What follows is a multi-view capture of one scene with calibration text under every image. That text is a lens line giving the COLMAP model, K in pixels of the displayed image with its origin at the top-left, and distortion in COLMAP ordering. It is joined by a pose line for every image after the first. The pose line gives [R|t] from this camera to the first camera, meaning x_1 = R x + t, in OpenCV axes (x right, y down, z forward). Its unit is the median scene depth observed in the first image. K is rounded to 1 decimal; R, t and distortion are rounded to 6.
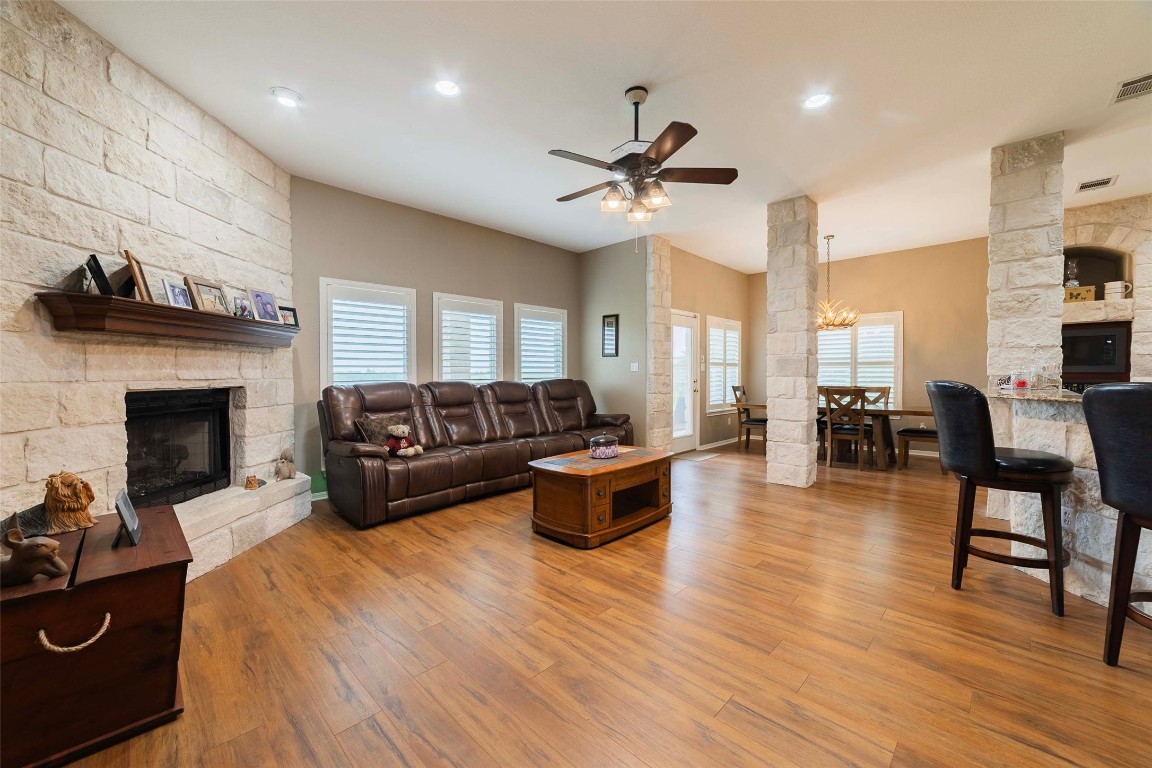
lens RADIAL K [[447.3, 0, 576.0], [0, 447.3, 384.0], [0, 0, 1]] dist [-0.001220, 0.000346]
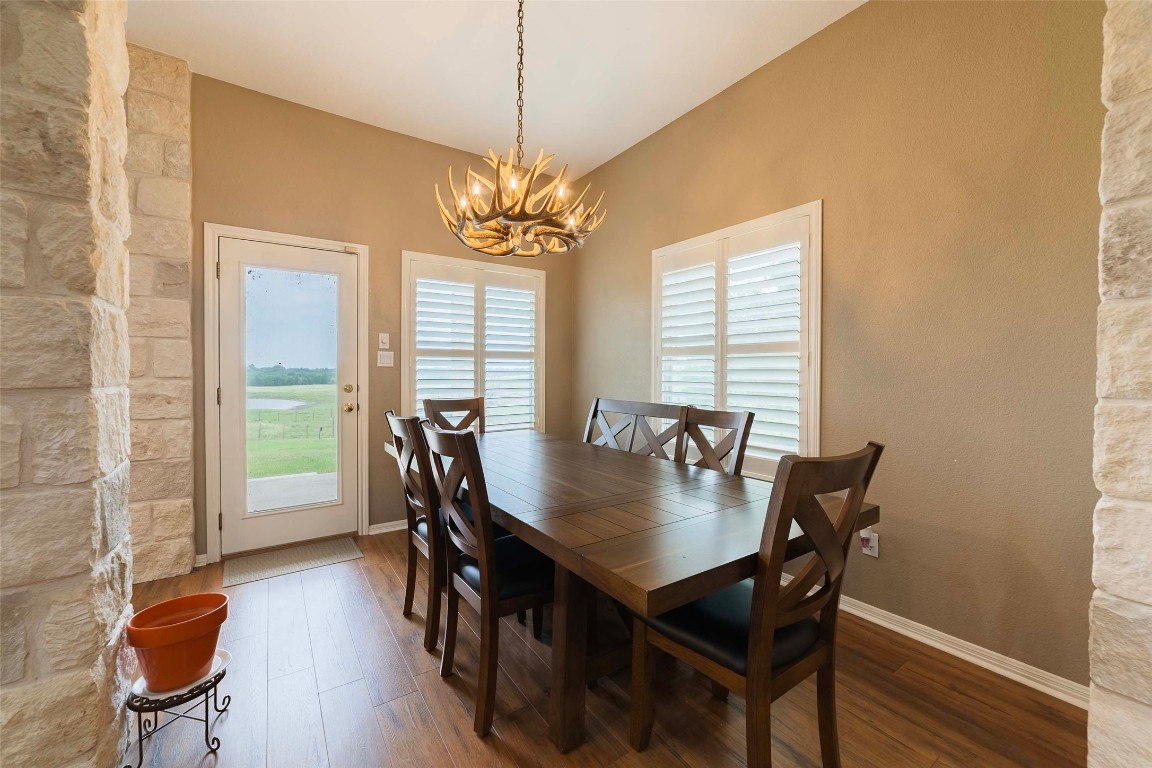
lens RADIAL K [[453.6, 0, 577.5], [0, 453.6, 376.9], [0, 0, 1]] dist [-0.000931, -0.000058]
pose [[0.977123, 0.006280, -0.212581, 1.116295], [-0.007569, 0.999958, -0.005247, -0.033103], [0.212539, 0.006736, 0.977129, 1.089531]]
